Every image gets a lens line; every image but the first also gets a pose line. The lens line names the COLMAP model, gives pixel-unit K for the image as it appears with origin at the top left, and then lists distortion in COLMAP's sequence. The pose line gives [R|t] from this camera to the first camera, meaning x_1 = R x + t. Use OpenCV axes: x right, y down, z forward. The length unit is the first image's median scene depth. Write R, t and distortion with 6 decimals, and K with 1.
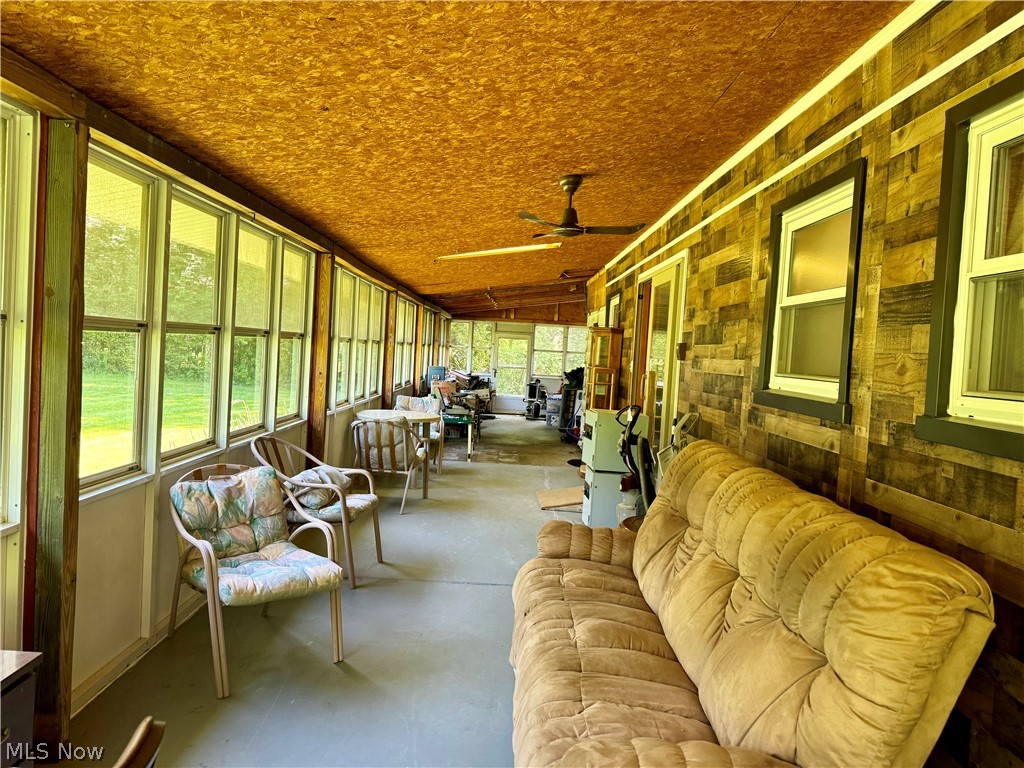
lens RADIAL K [[715.5, 0, 513.8], [0, 715.5, 382.7], [0, 0, 1]] dist [0.093105, -0.148395]
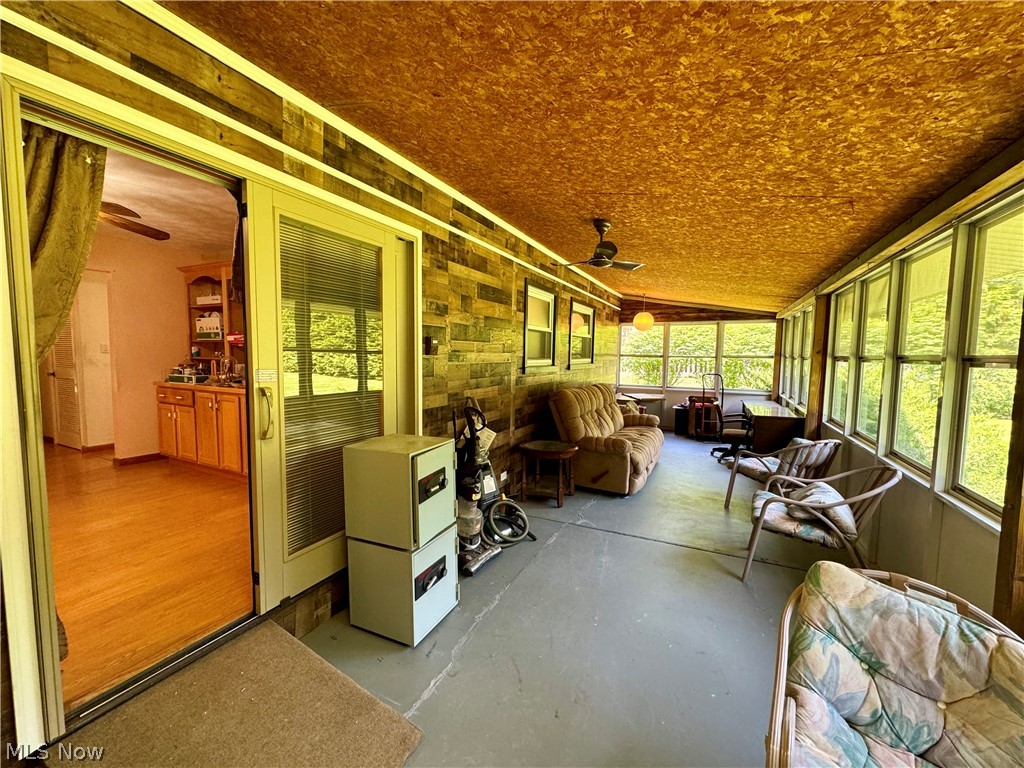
lens RADIAL K [[407.8, 0, 512.0], [0, 407.8, 384.0], [0, 0, 1]] dist [-0.002565, 0.000136]
pose [[-0.886324, -0.104897, 0.451028, -0.171005], [-0.044630, 0.988821, 0.142269, -0.113010], [-0.460910, 0.105967, -0.881098, 2.153786]]
